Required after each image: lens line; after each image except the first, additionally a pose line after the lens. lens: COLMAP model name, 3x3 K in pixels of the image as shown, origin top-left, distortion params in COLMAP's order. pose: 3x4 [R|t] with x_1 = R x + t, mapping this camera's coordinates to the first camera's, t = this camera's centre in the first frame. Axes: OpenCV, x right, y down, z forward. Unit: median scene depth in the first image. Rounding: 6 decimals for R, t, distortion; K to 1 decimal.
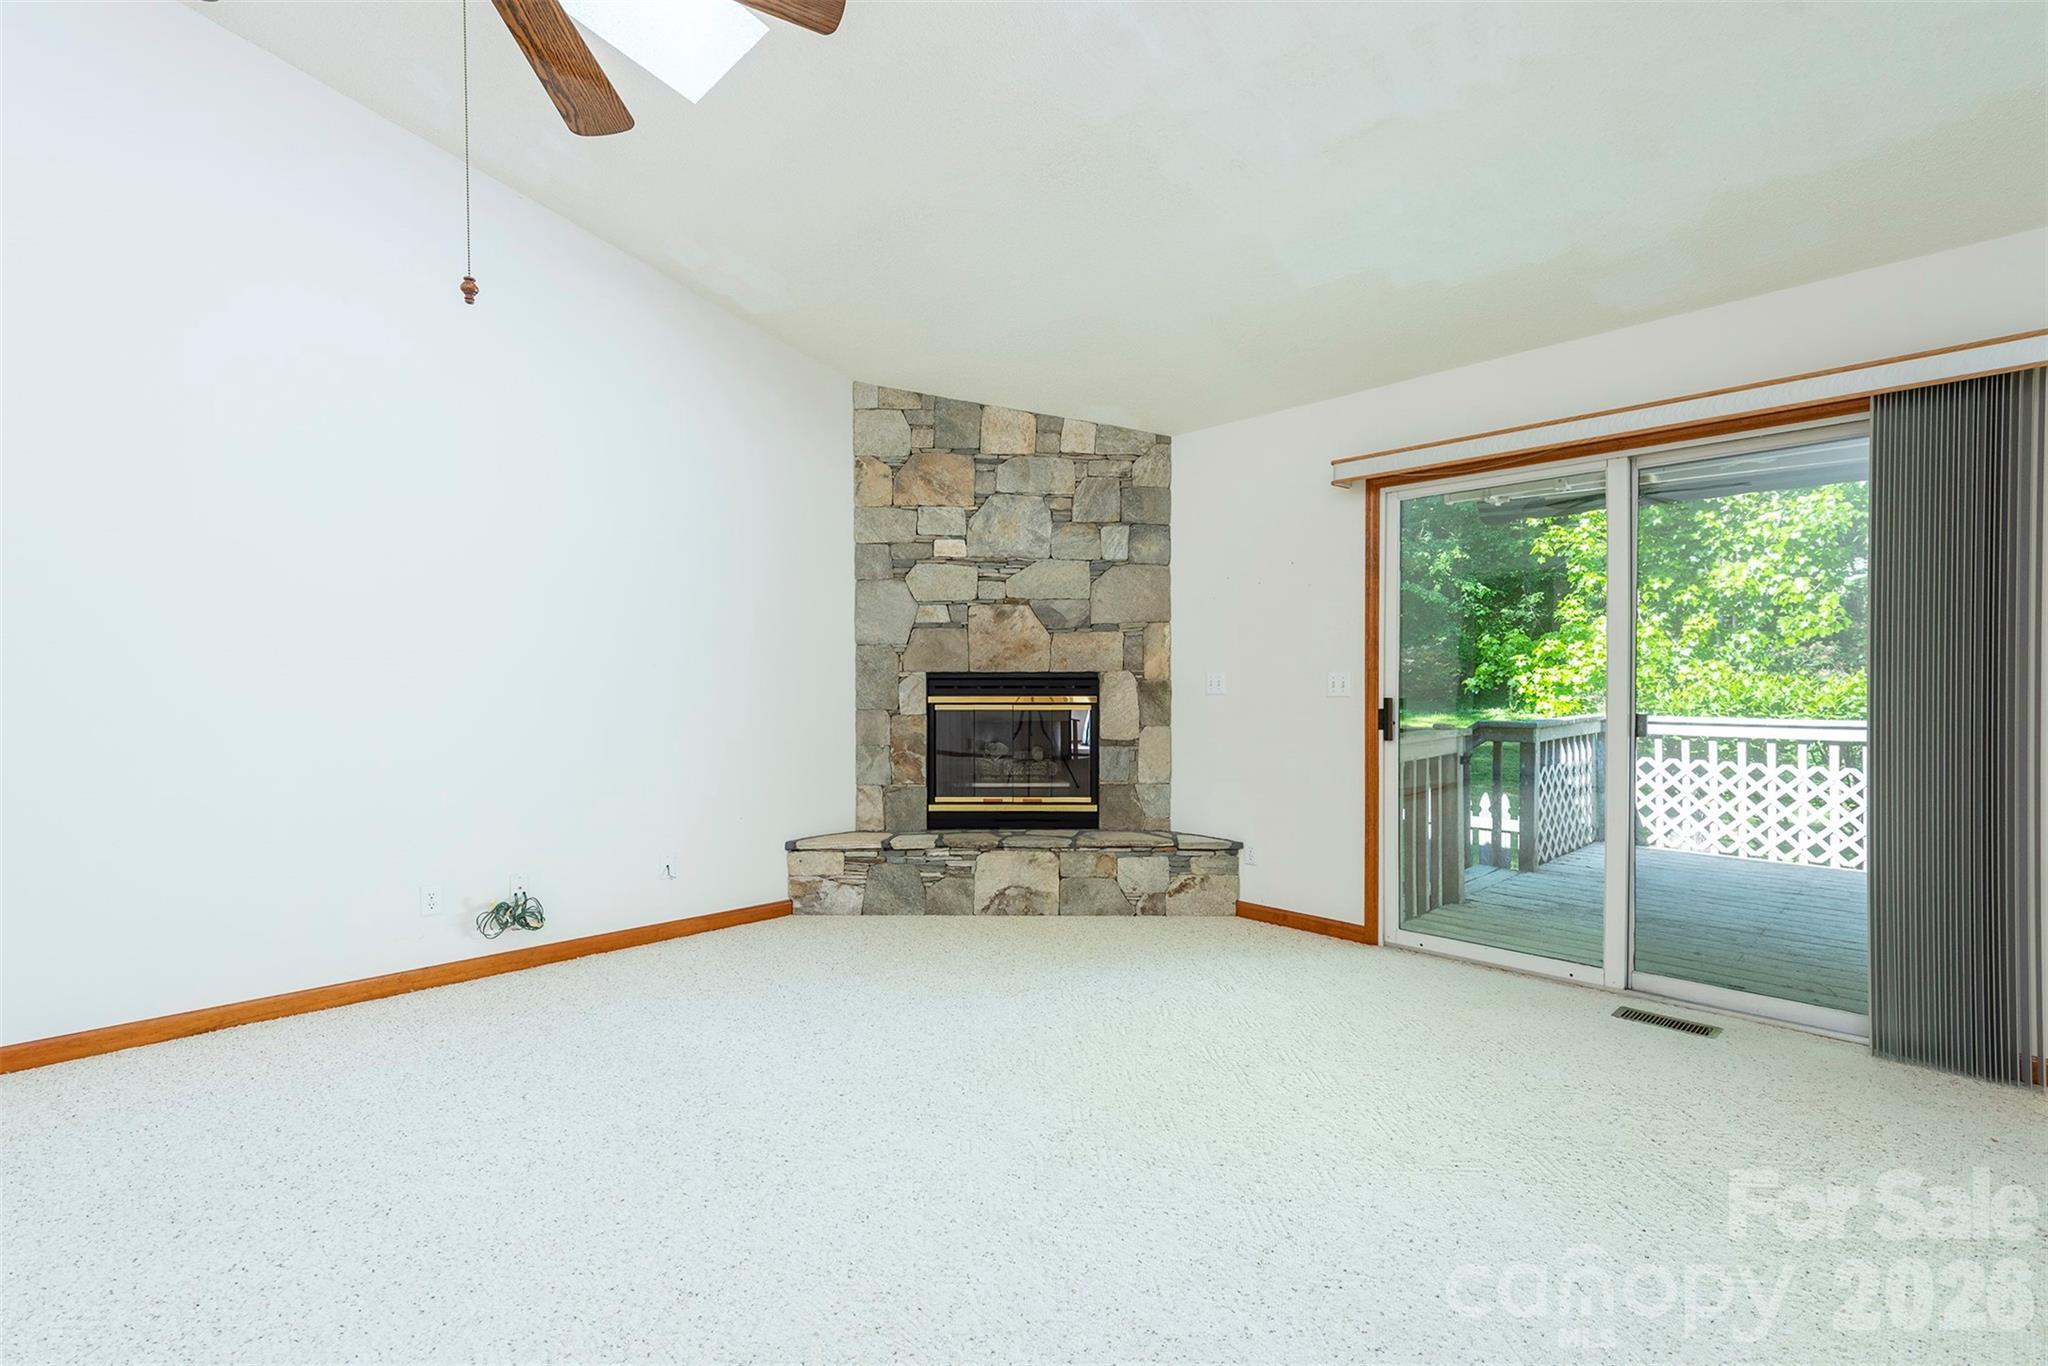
lens RADIAL K [[924.9, 0, 1021.5], [0, 924.9, 695.2], [0, 0, 1]] dist [0.015445, -0.002922]
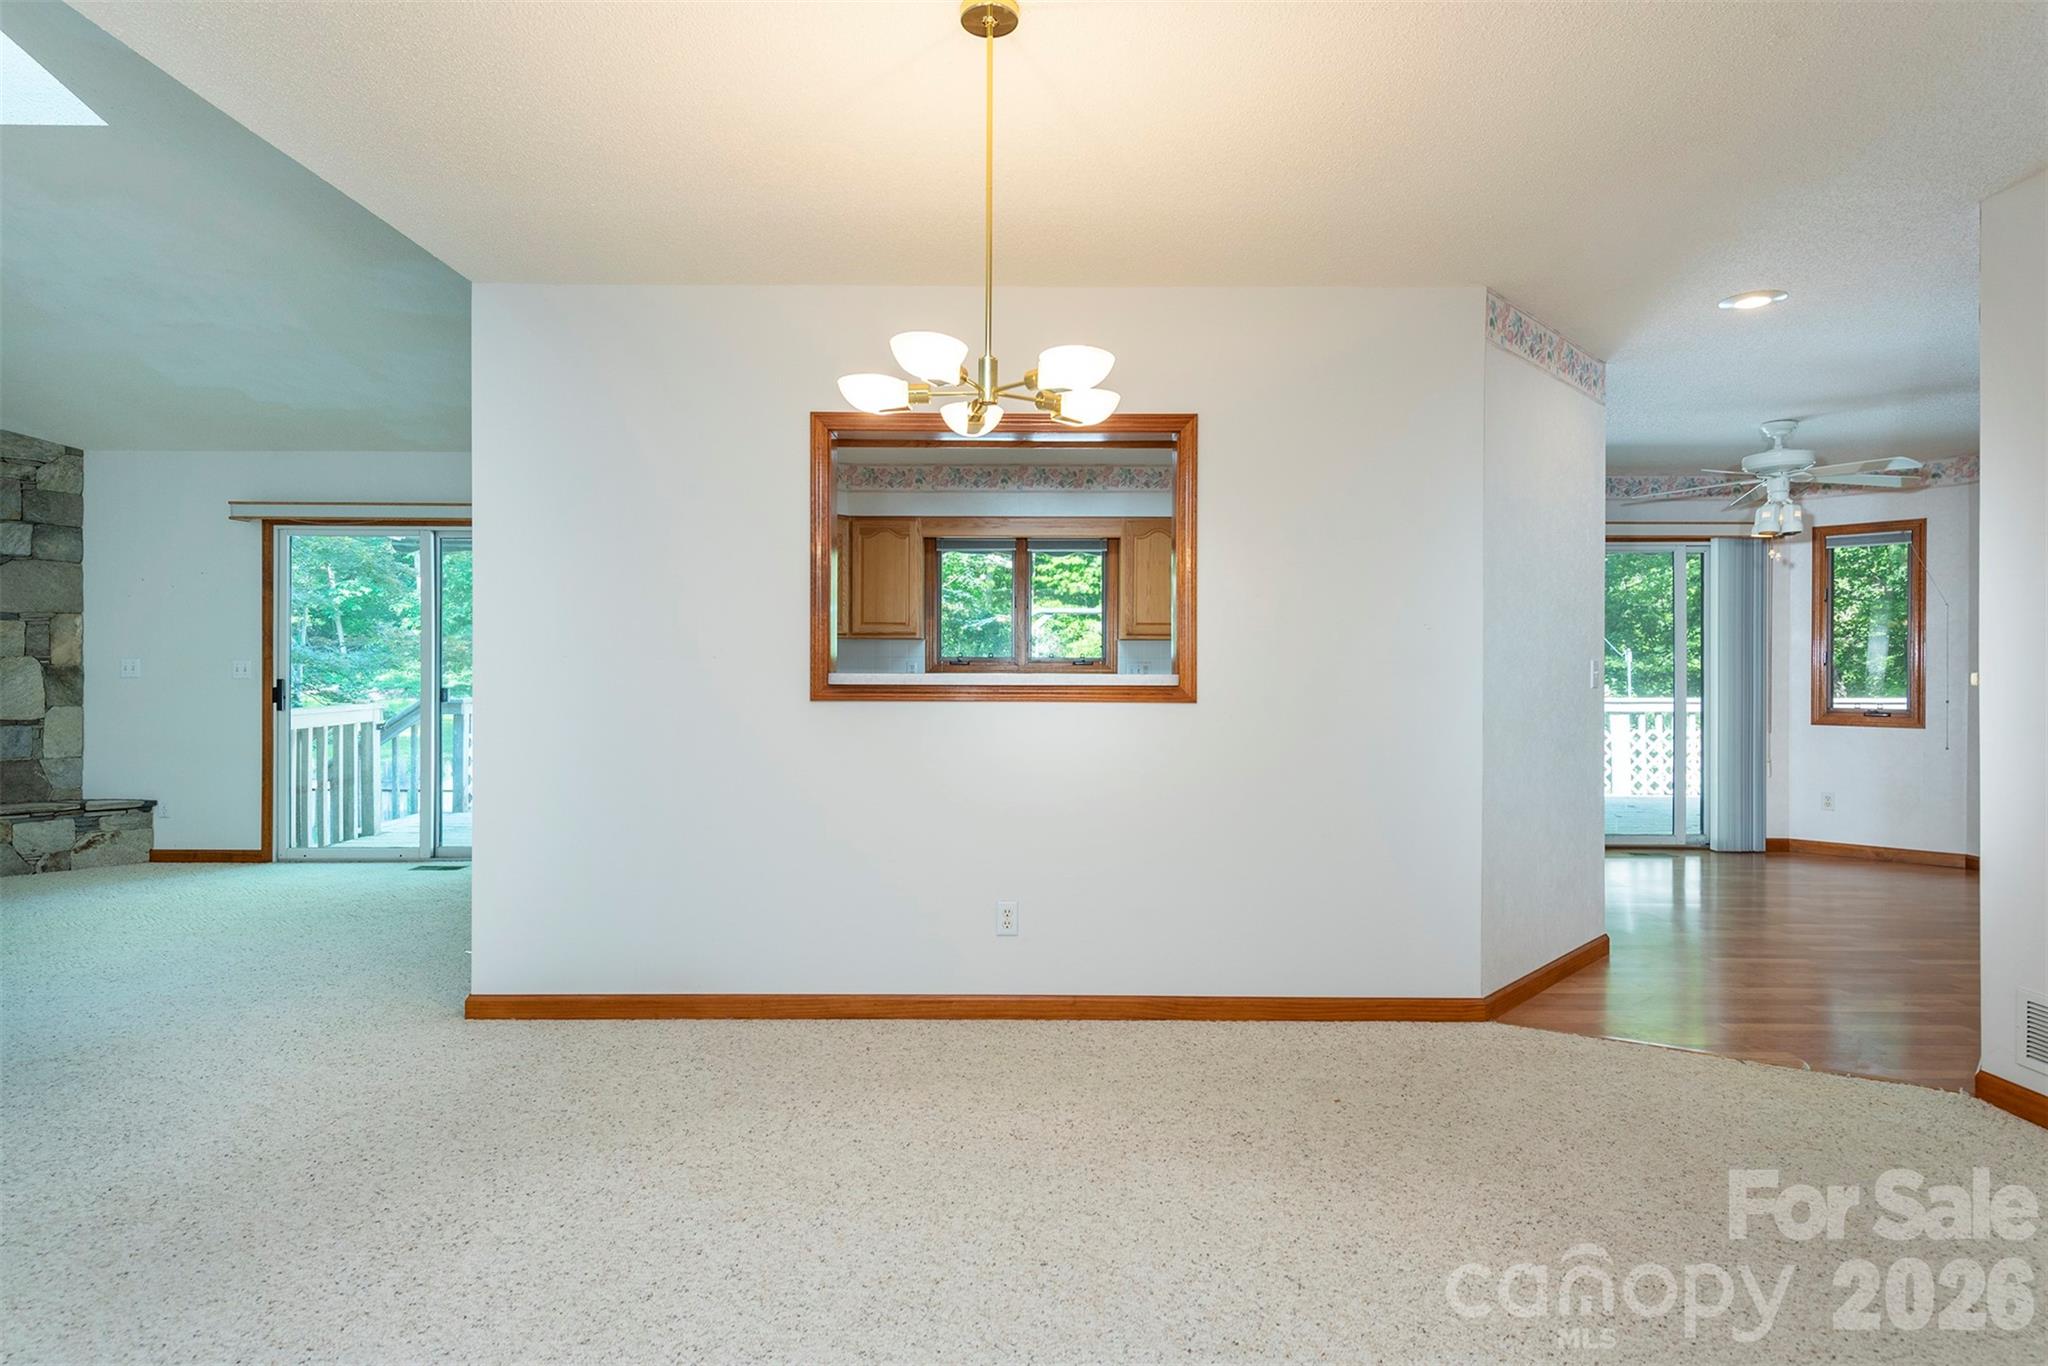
lens RADIAL K [[1045.8, 0, 1028.6], [0, 1045.8, 672.5], [0, 0, 1]] dist [0.012237, -0.006639]
pose [[0.692087, 0.002333, 0.721810, 0.033807], [0.005481, 0.999949, -0.008487, 0.009770], [-0.721793, 0.009830, 0.692039, -0.719884]]
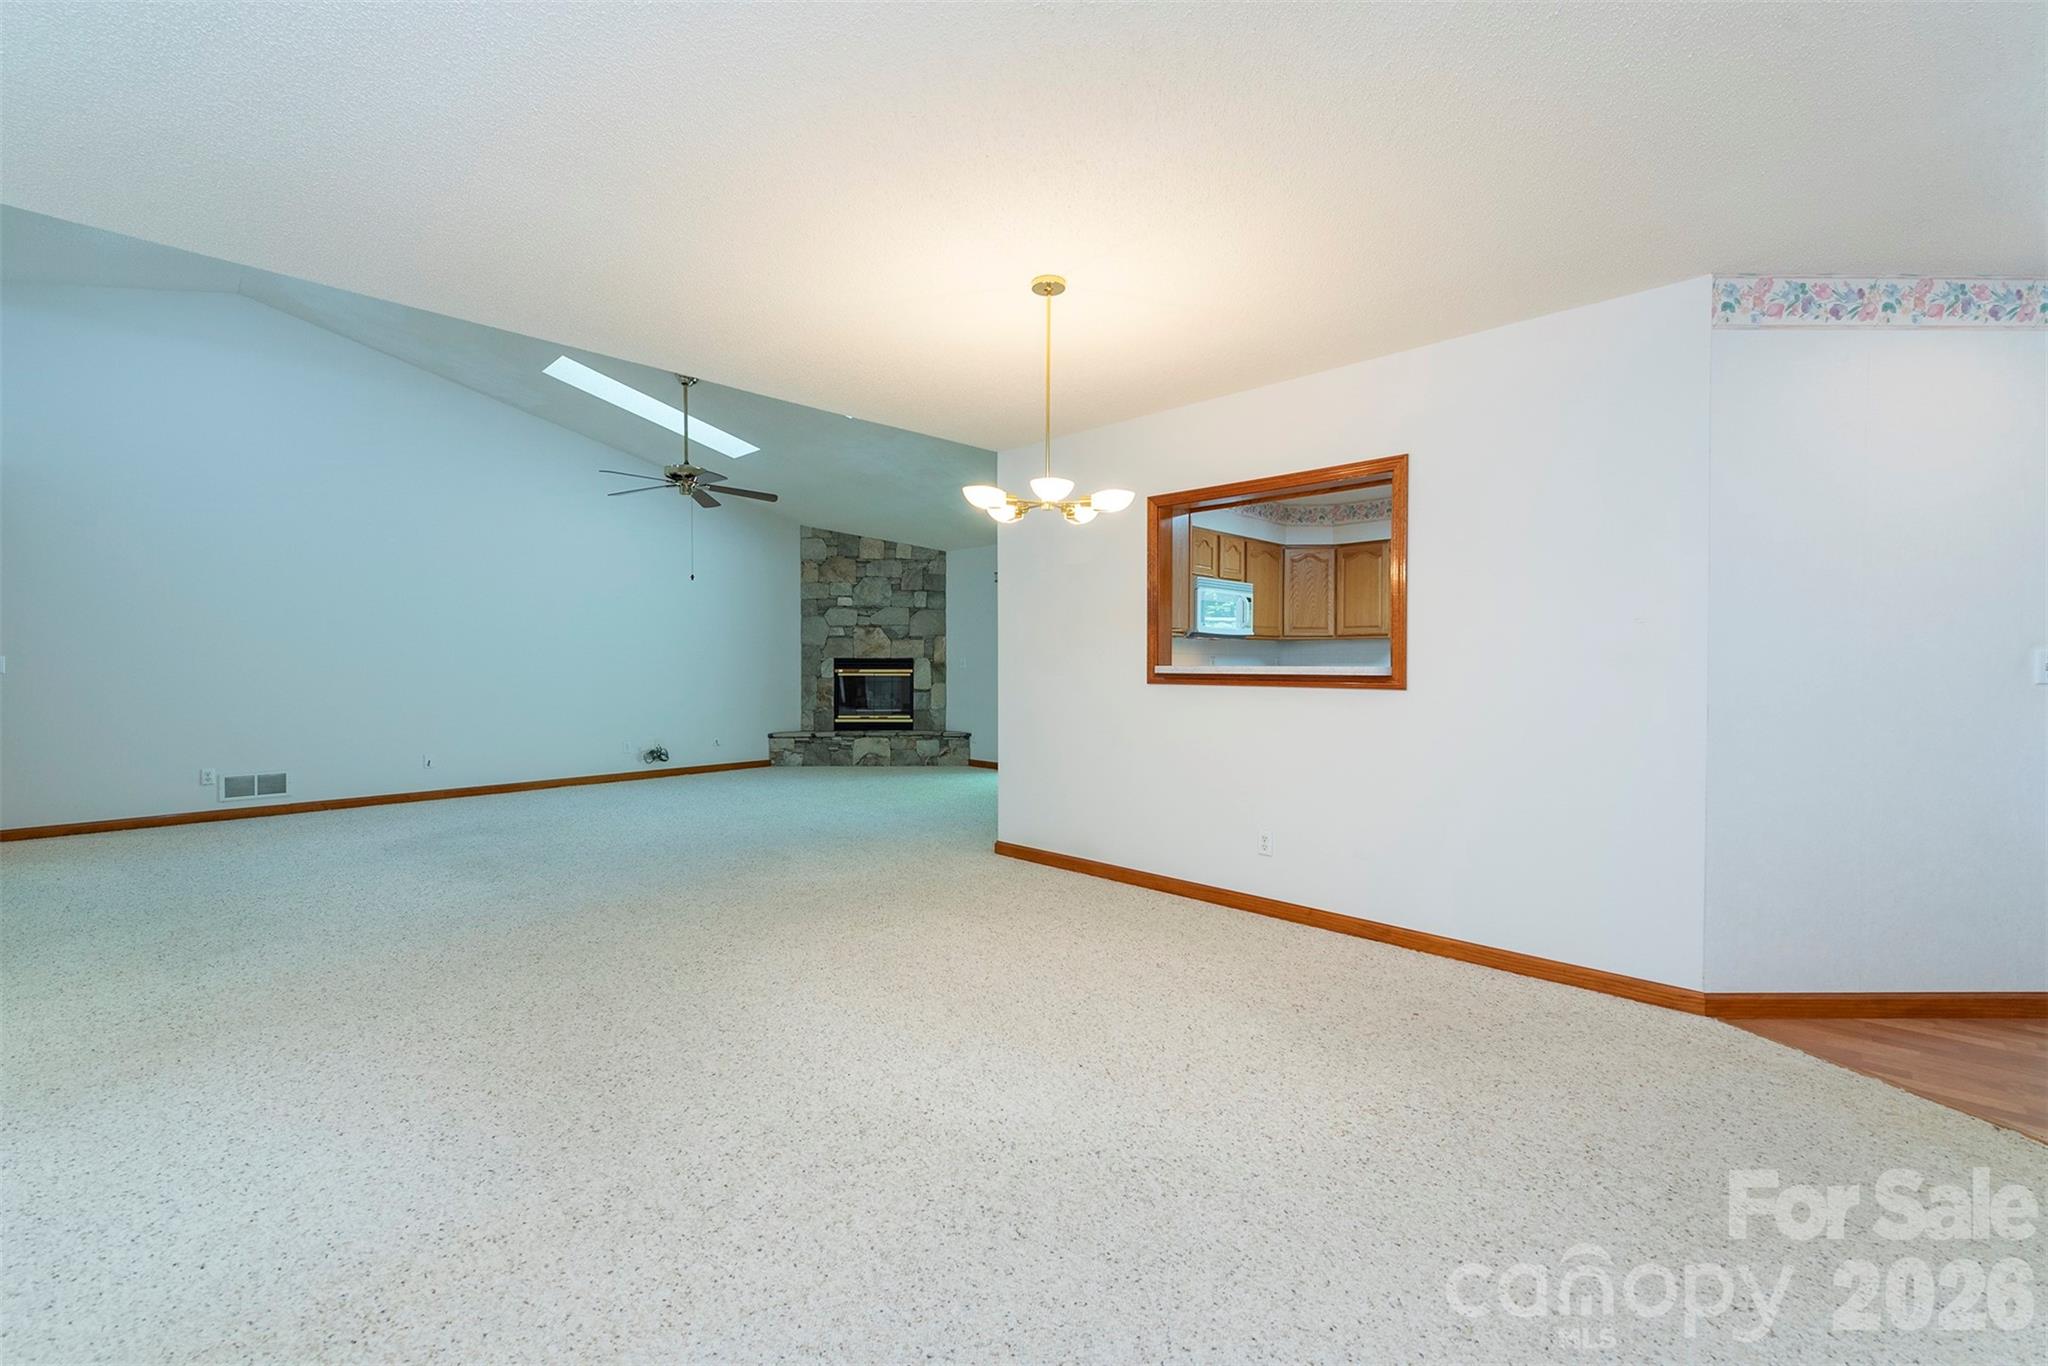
lens RADIAL K [[838.2, 0, 1033.4], [0, 838.2, 671.5], [0, 0, 1]] dist [0.003891, -0.000159]
pose [[0.999245, 0.001710, 0.038821, 0.292398], [-0.001571, 0.999992, -0.003621, 0.012943], [-0.038827, 0.003557, 0.999240, -1.000448]]
